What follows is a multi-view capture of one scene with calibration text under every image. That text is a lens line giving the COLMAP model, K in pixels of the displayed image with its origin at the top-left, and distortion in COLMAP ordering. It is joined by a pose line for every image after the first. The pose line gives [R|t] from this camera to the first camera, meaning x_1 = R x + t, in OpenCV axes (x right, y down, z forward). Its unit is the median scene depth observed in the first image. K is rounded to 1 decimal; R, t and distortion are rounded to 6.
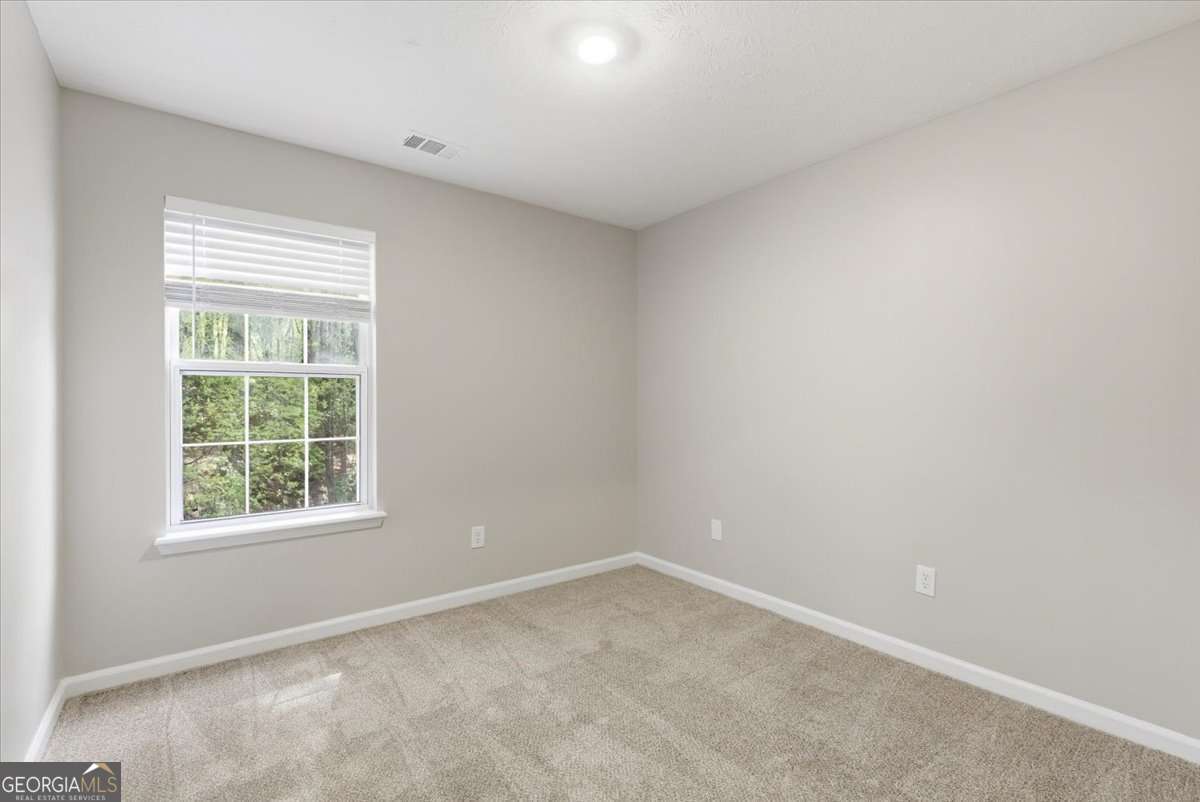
lens RADIAL K [[548.5, 0, 600.0], [0, 548.5, 401.0], [0, 0, 1]] dist [-0.004737, 0.000281]
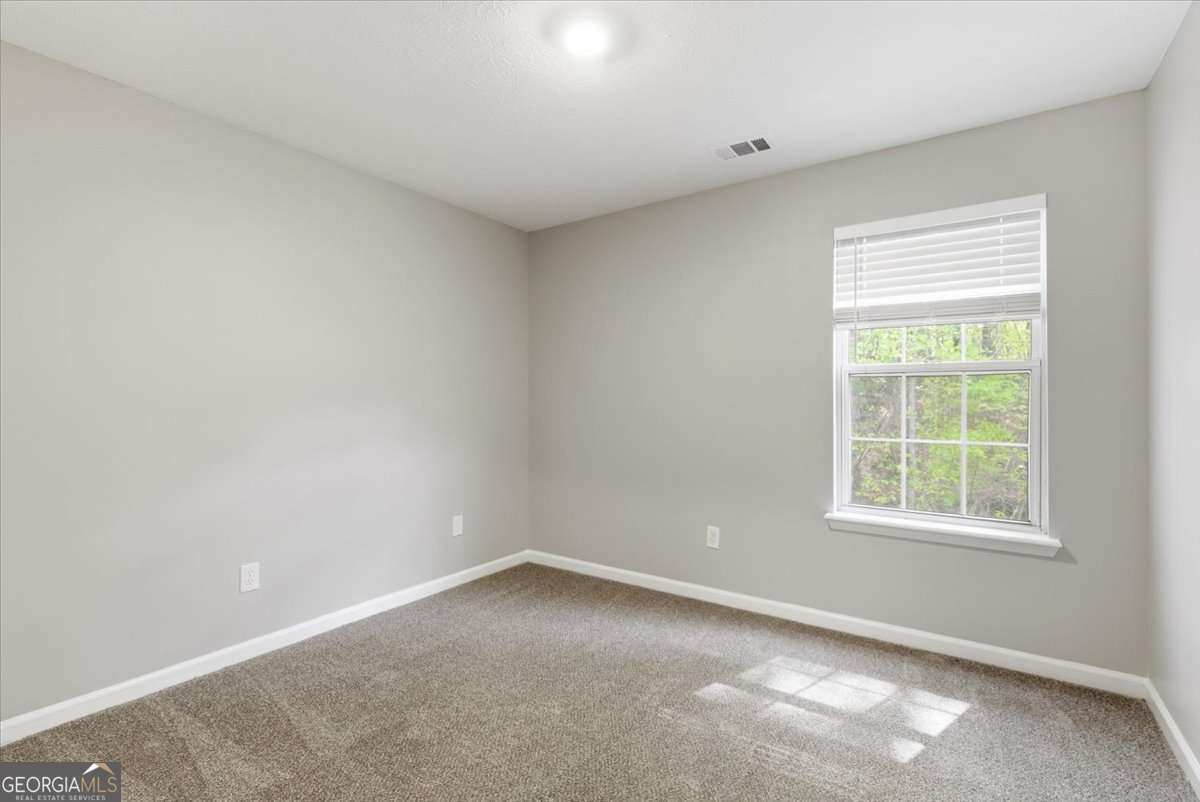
lens RADIAL K [[548.5, 0, 600.0], [0, 548.5, 401.0], [0, 0, 1]] dist [-0.004737, 0.000281]
pose [[0.298545, 0.006242, -0.954375, 0.179827], [-0.005494, 0.999973, 0.004821, -0.000763], [0.954380, 0.003804, 0.298572, 0.138571]]
